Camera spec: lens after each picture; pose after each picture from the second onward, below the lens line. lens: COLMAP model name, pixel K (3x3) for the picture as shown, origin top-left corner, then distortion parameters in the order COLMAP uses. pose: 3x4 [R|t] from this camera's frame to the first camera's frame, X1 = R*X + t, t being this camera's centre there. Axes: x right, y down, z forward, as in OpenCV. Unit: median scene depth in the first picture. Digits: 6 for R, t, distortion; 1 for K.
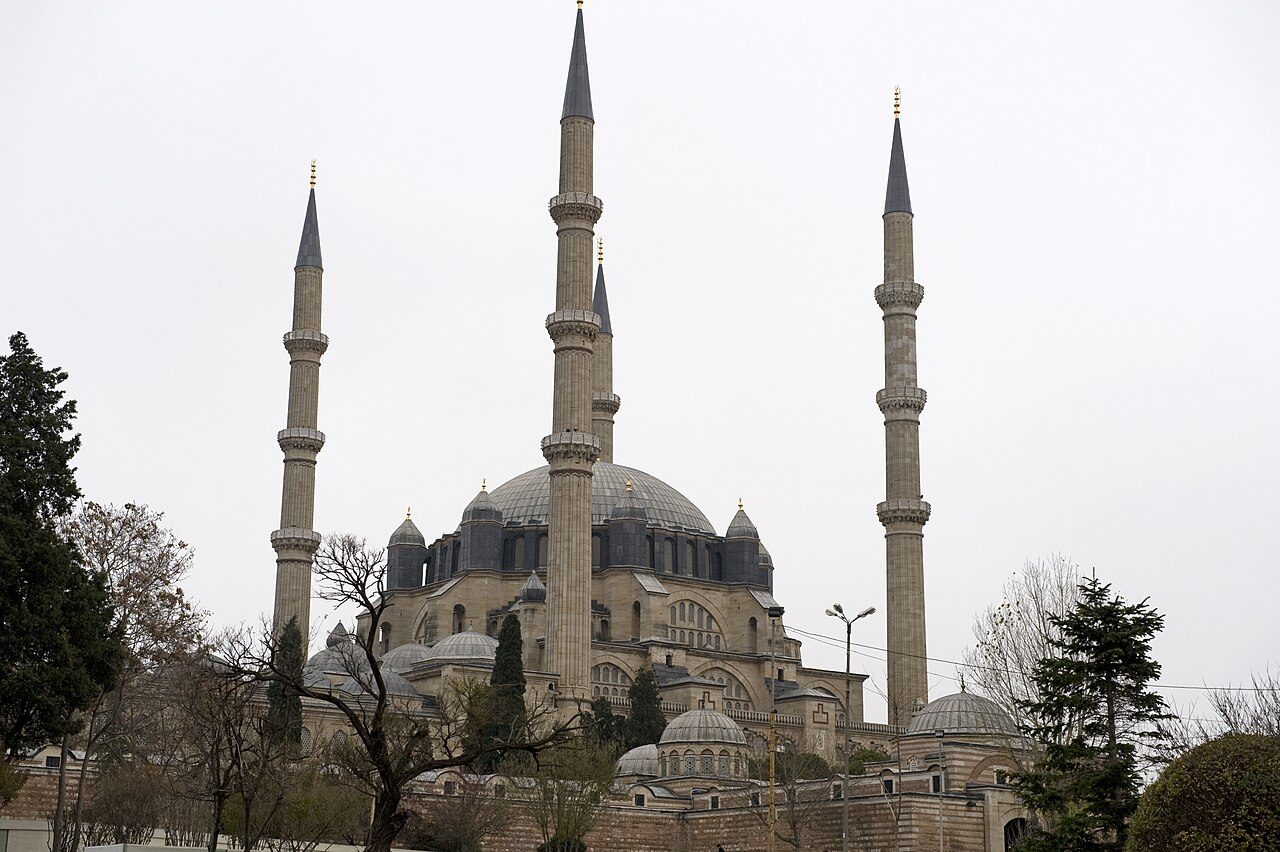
lens RADIAL K [[2087.9, 0, 641.5], [0, 2087.9, 429.2], [0, 0, 1]] dist [0.153463, 0.000000]
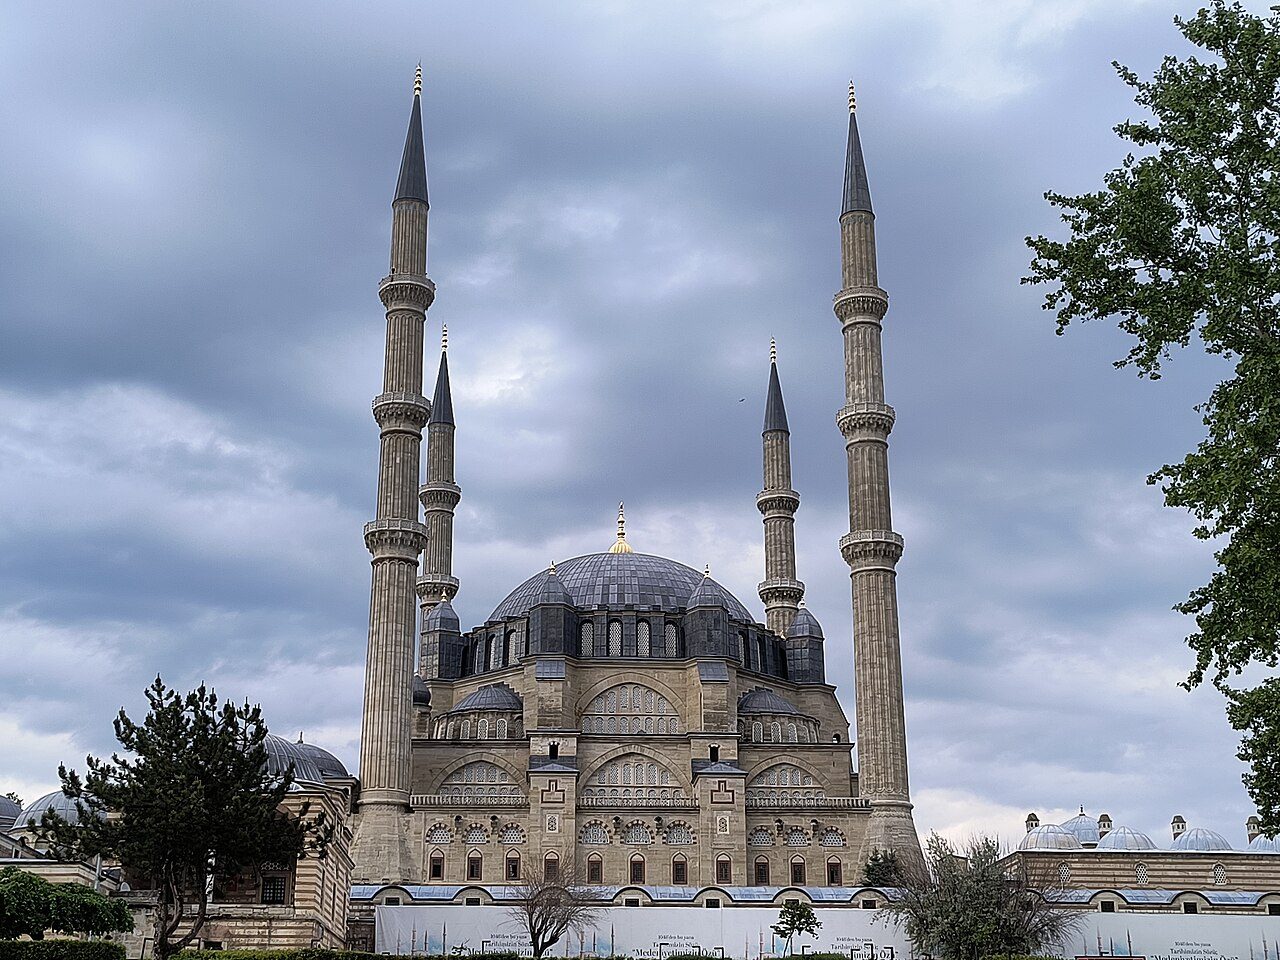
lens RADIAL K [[1738.2, 0, 641.1], [0, 1738.2, 487.5], [0, 0, 1]] dist [0.060526, 0.000000]
pose [[0.840432, -0.192188, -0.506693, 0.443348], [0.145940, 0.980725, -0.129923, 0.101498], [0.521896, 0.035244, 0.852281, 0.373636]]
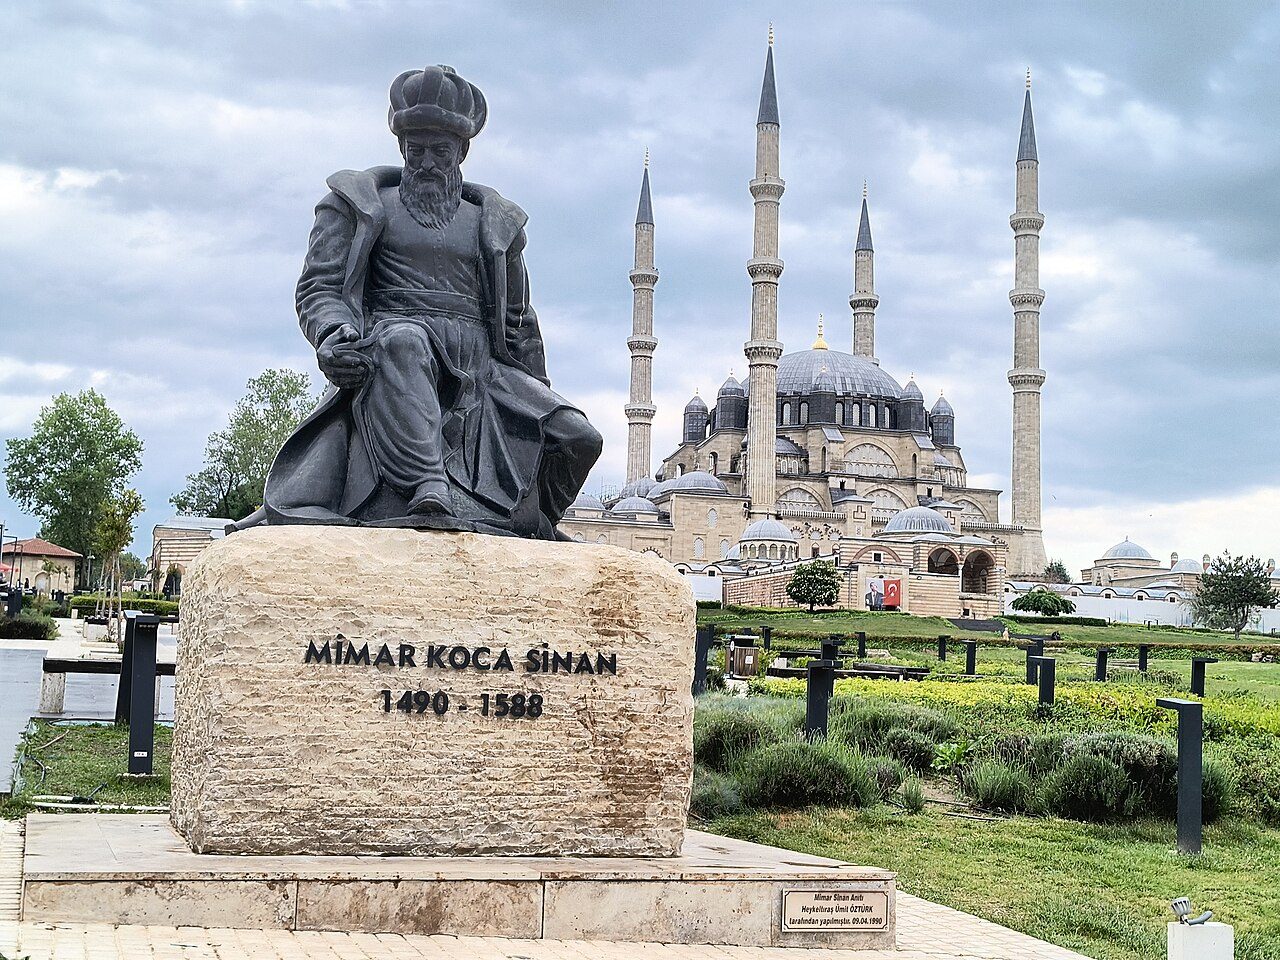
lens RADIAL K [[1738.2, 0, 636.9], [0, 1738.2, 471.8], [0, 0, 1]] dist [0.060526, 0.000000]
pose [[0.948802, -0.027112, -0.314704, 0.265811], [0.061625, 0.993053, 0.100241, -0.033906], [0.309800, -0.114503, 0.943882, -0.228048]]
